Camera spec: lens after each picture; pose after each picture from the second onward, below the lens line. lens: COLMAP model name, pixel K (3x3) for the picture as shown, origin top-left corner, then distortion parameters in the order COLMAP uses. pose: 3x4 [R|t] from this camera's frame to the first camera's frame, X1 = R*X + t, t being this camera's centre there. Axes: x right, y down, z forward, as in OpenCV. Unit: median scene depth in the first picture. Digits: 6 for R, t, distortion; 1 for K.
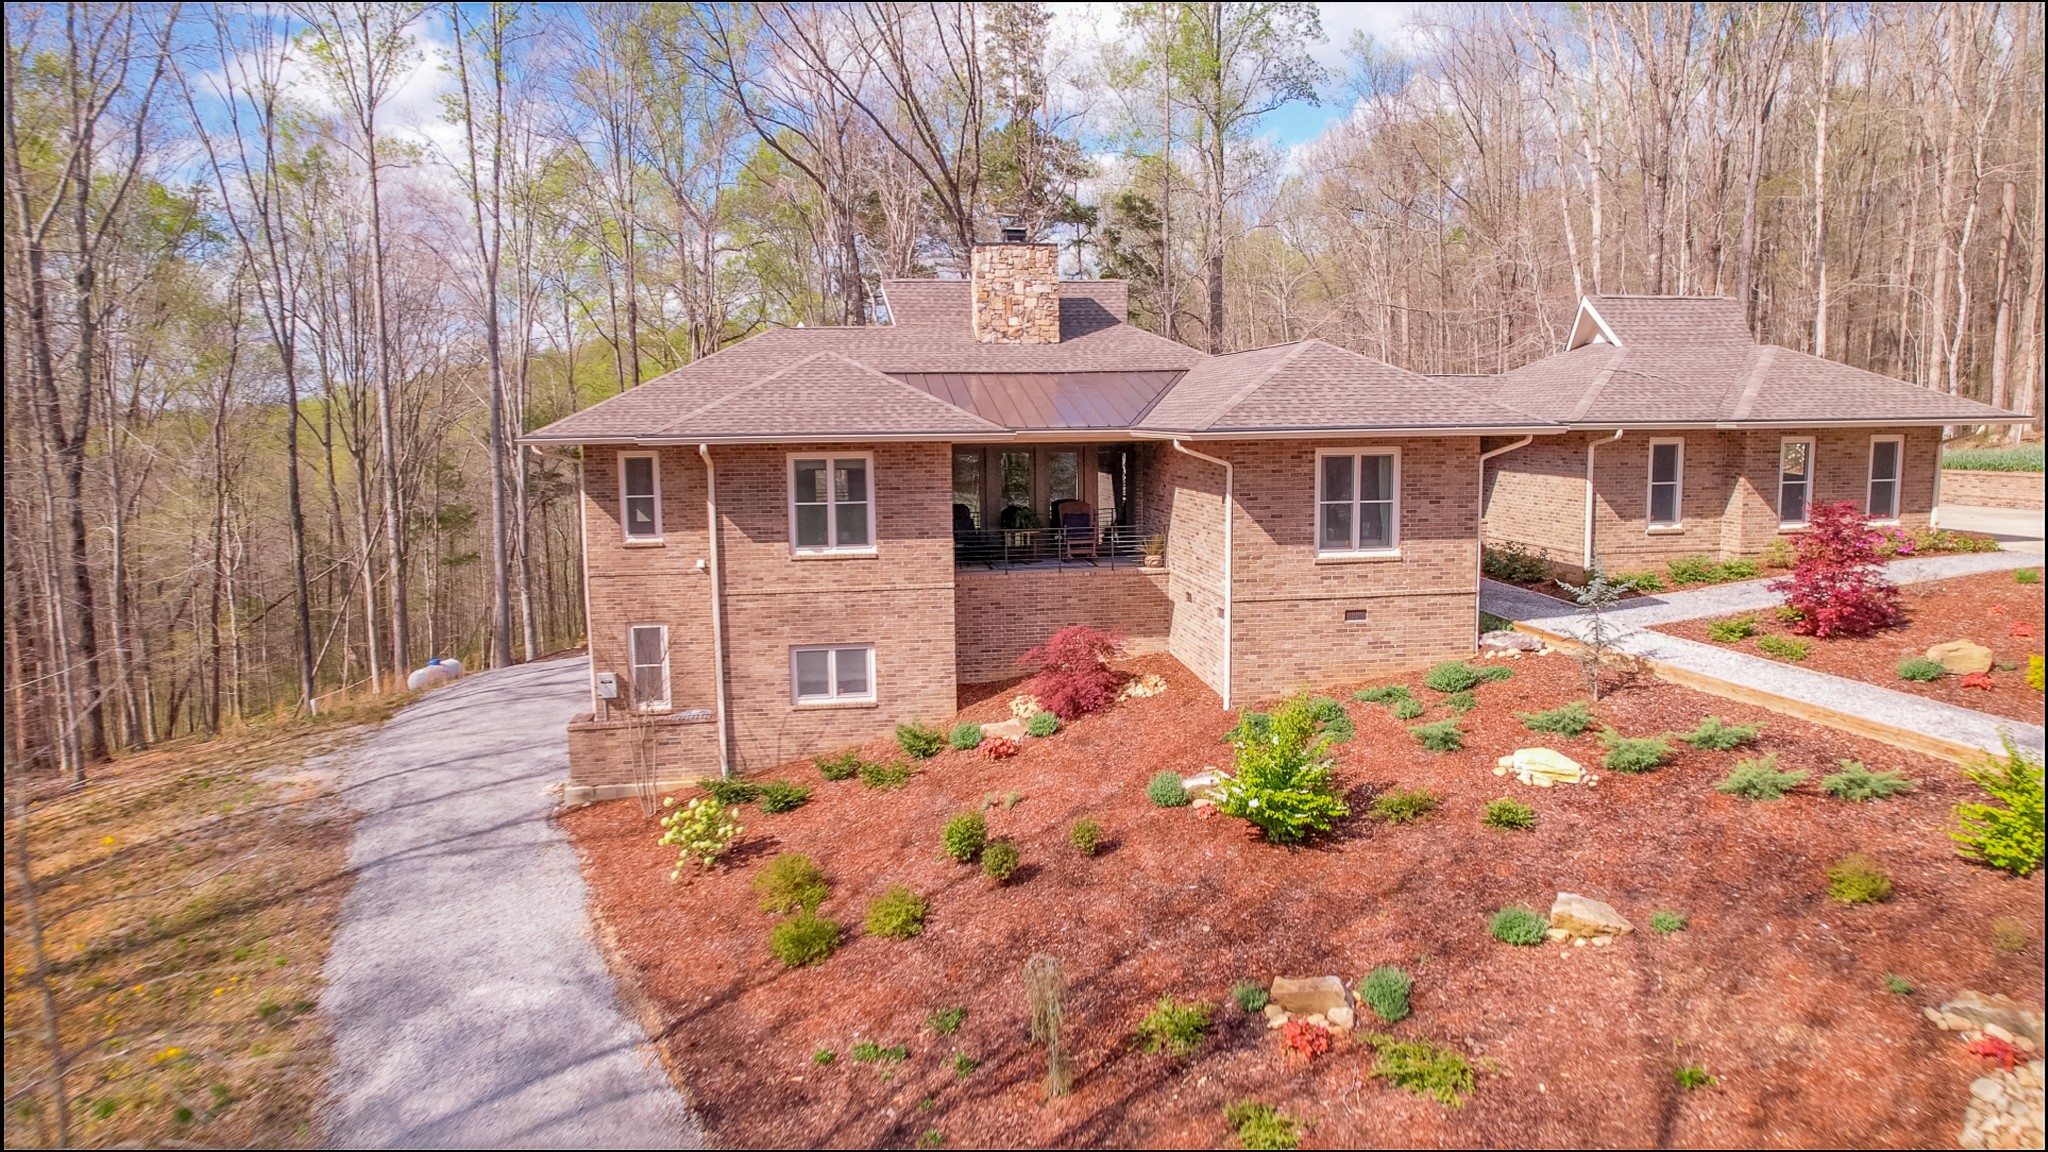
lens RADIAL K [[1316.2, 0, 1055.9], [0, 1316.2, 576.5], [0, 0, 1]] dist [-0.069887, 0.036301]
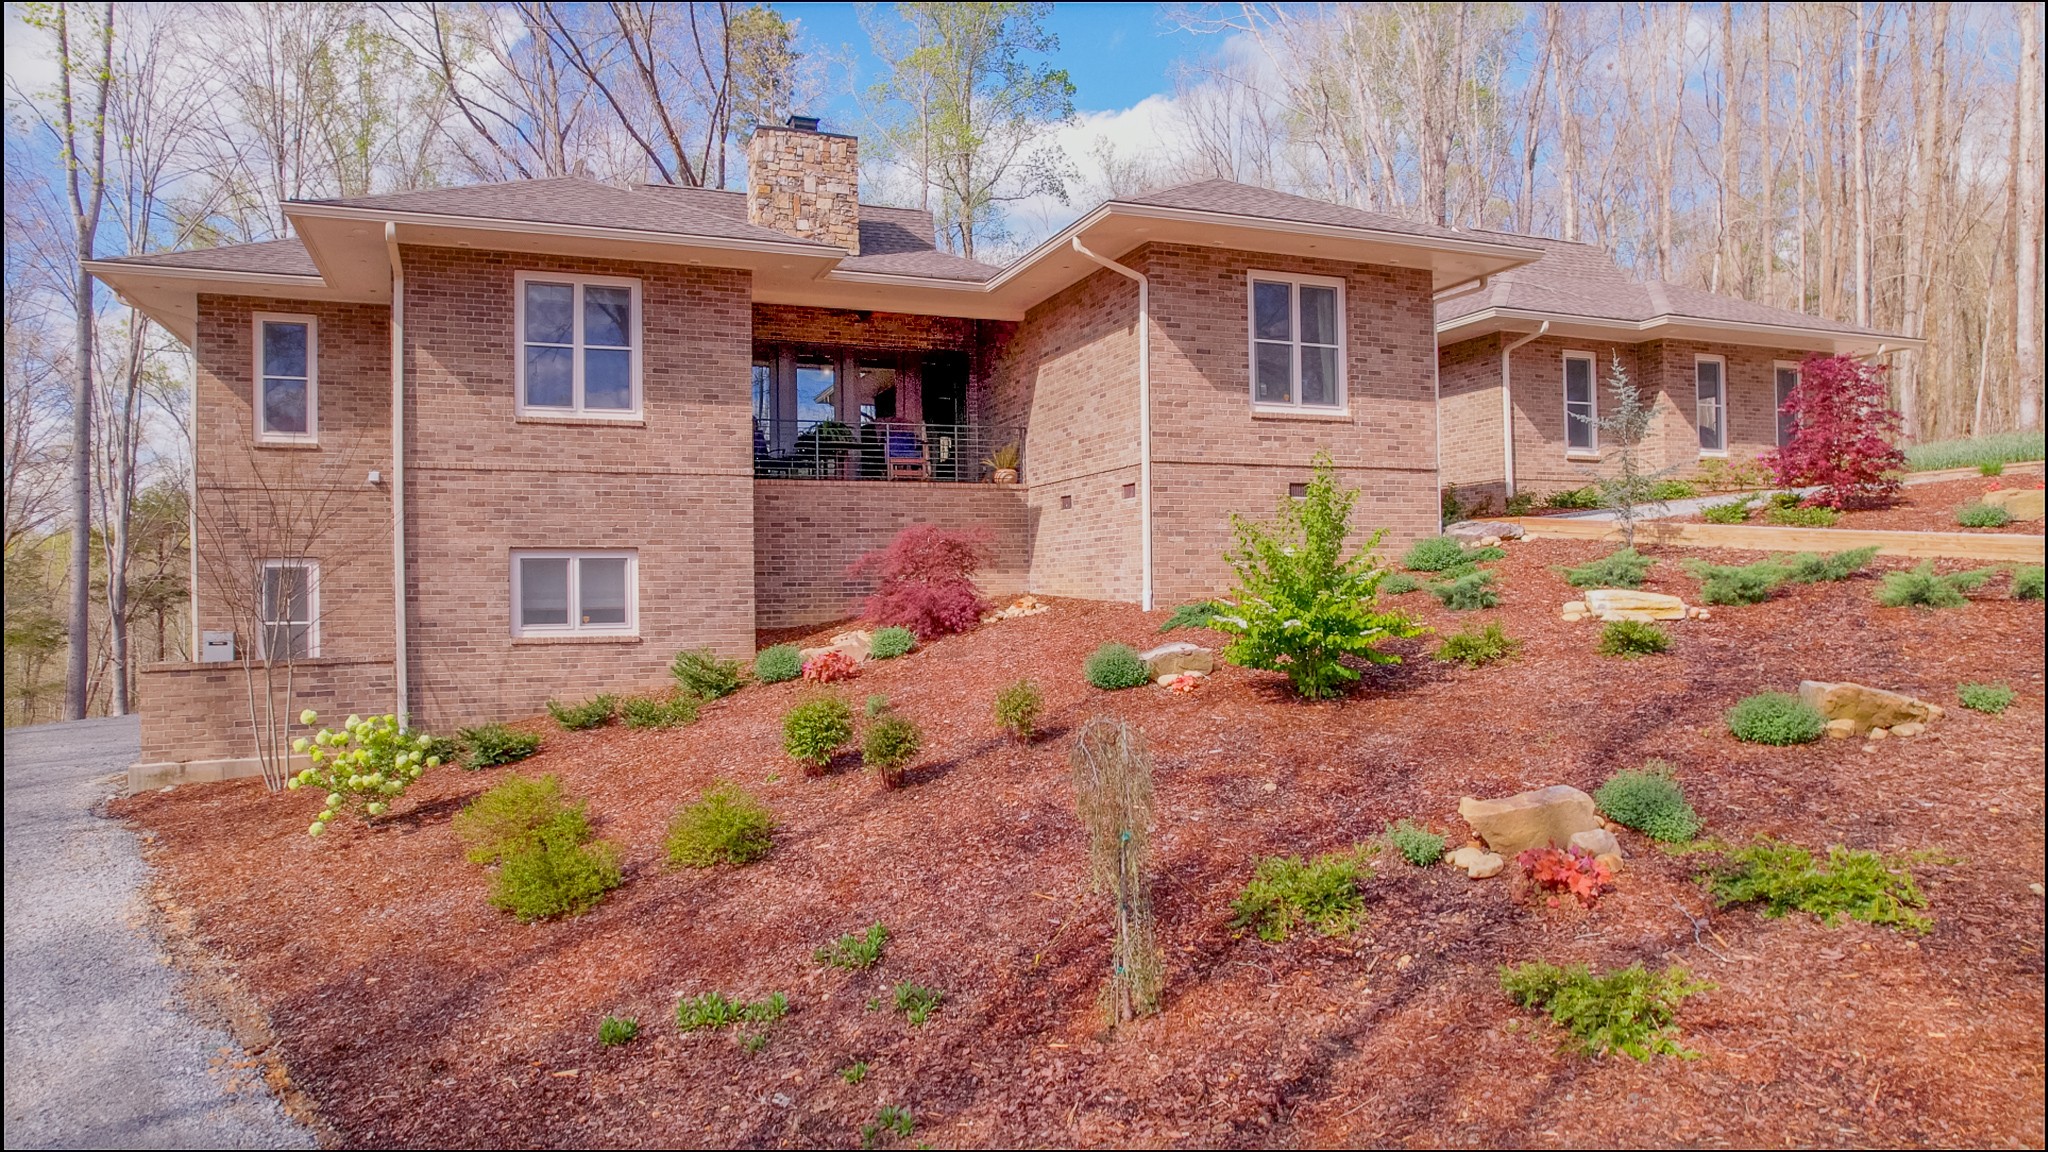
lens RADIAL K [[1316.2, 0, 1055.9], [0, 1316.2, 576.5], [0, 0, 1]] dist [-0.069887, 0.036301]
pose [[0.974419, -0.003175, 0.224715, -0.079209], [0.034055, 0.990440, -0.133677, 0.168342], [-0.222142, 0.137910, 0.965212, 0.285936]]
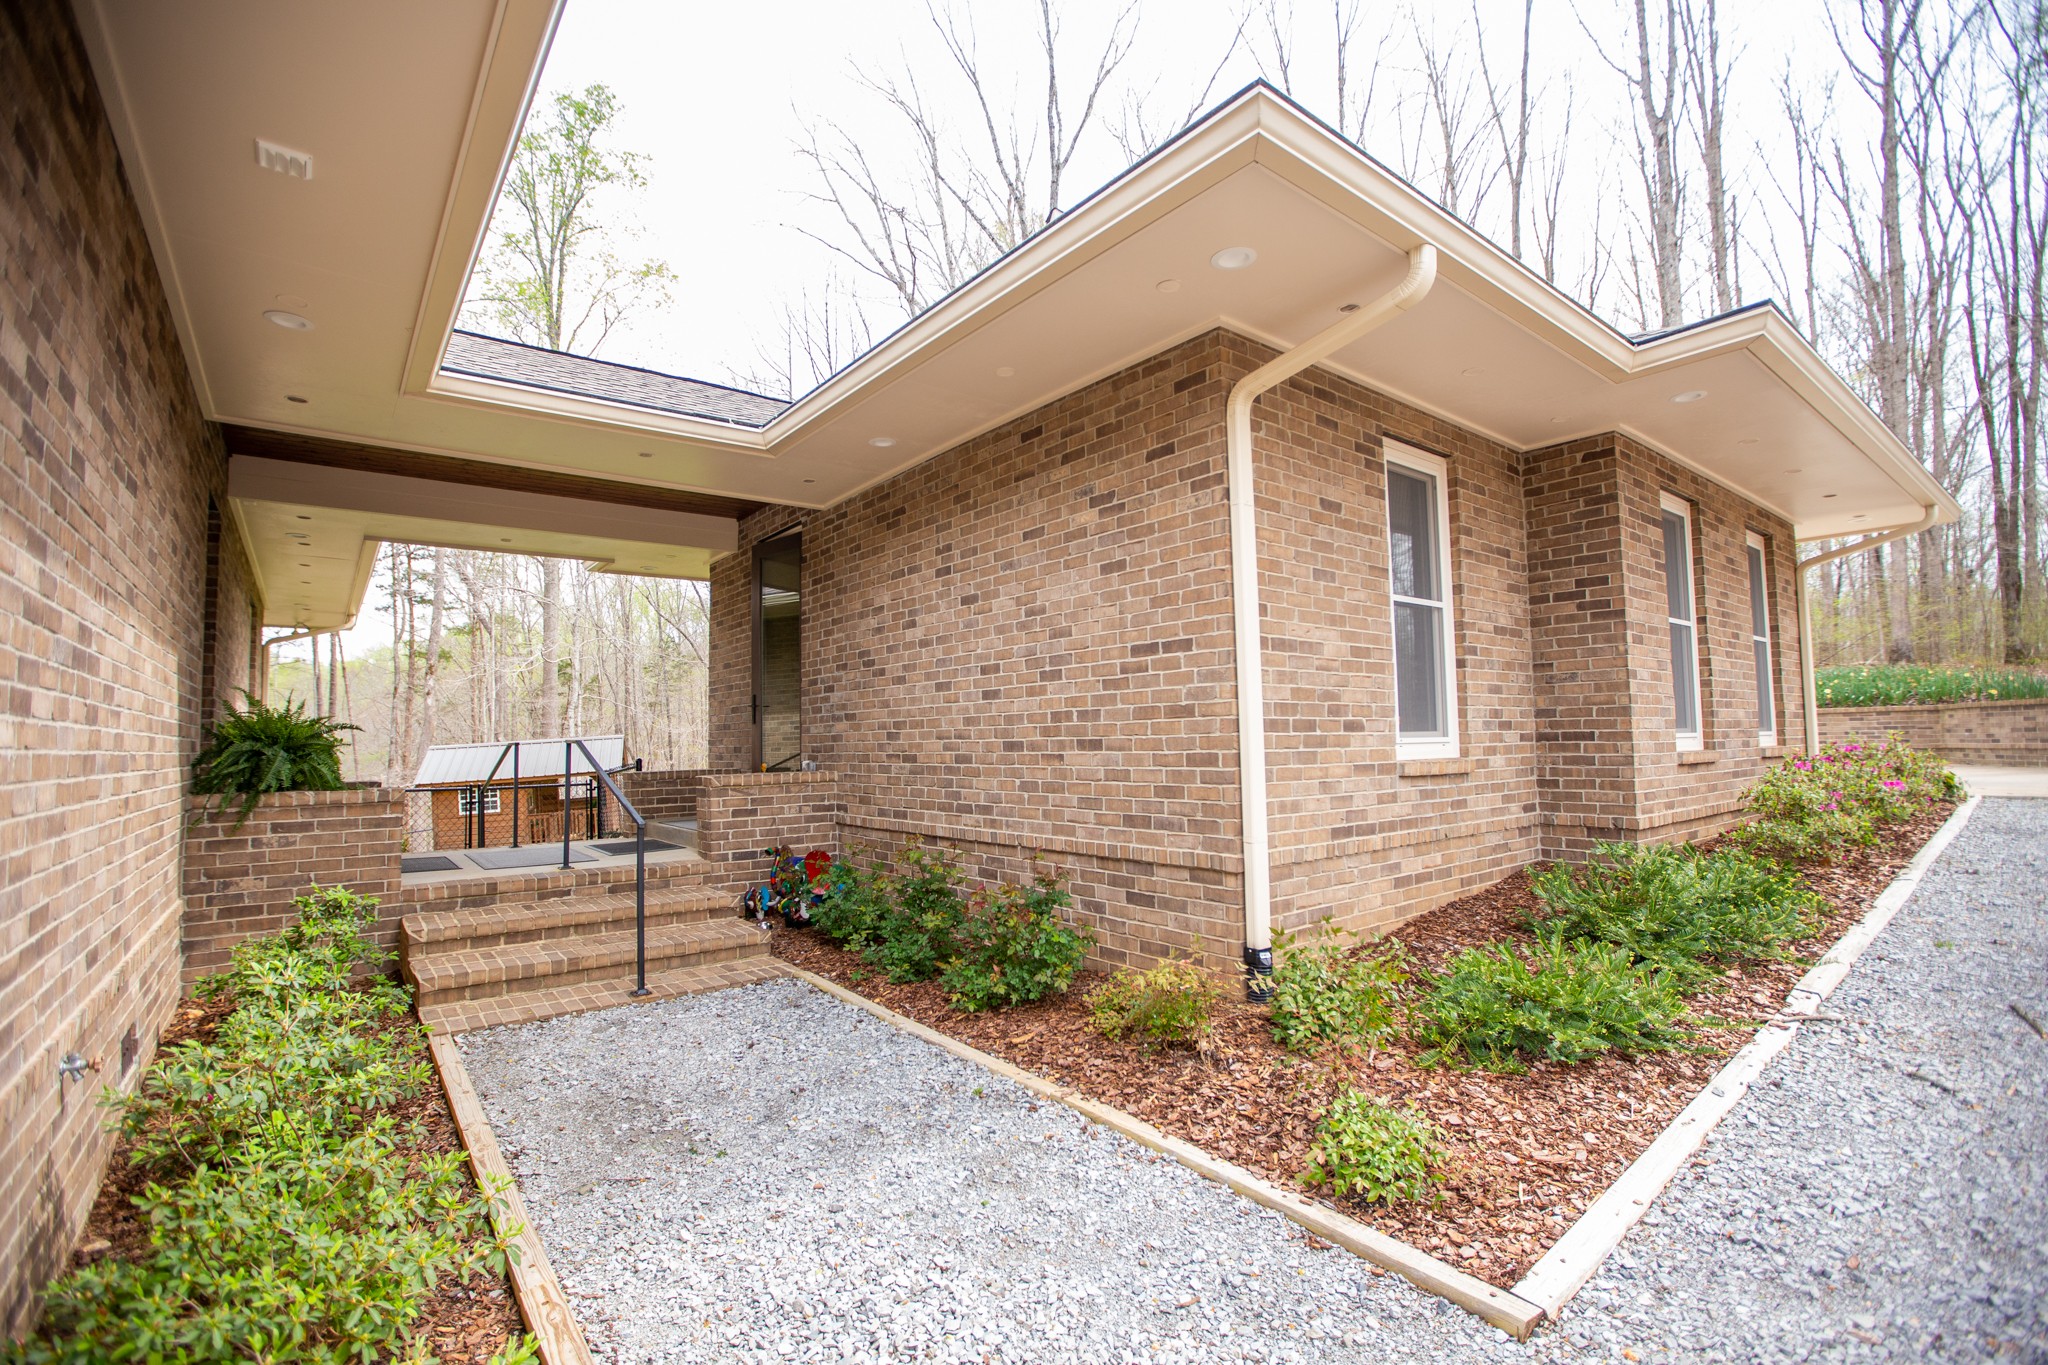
lens RADIAL K [[914.7, 0, 1024.0], [0, 914.7, 682.5], [0, 0, 1]] dist [0.003396, 0.000775]
pose [[0.879209, 0.026338, 0.475707, 0.334212], [0.070352, 0.980348, -0.184303, -0.025310], [-0.471213, 0.195508, 0.860078, 0.987416]]
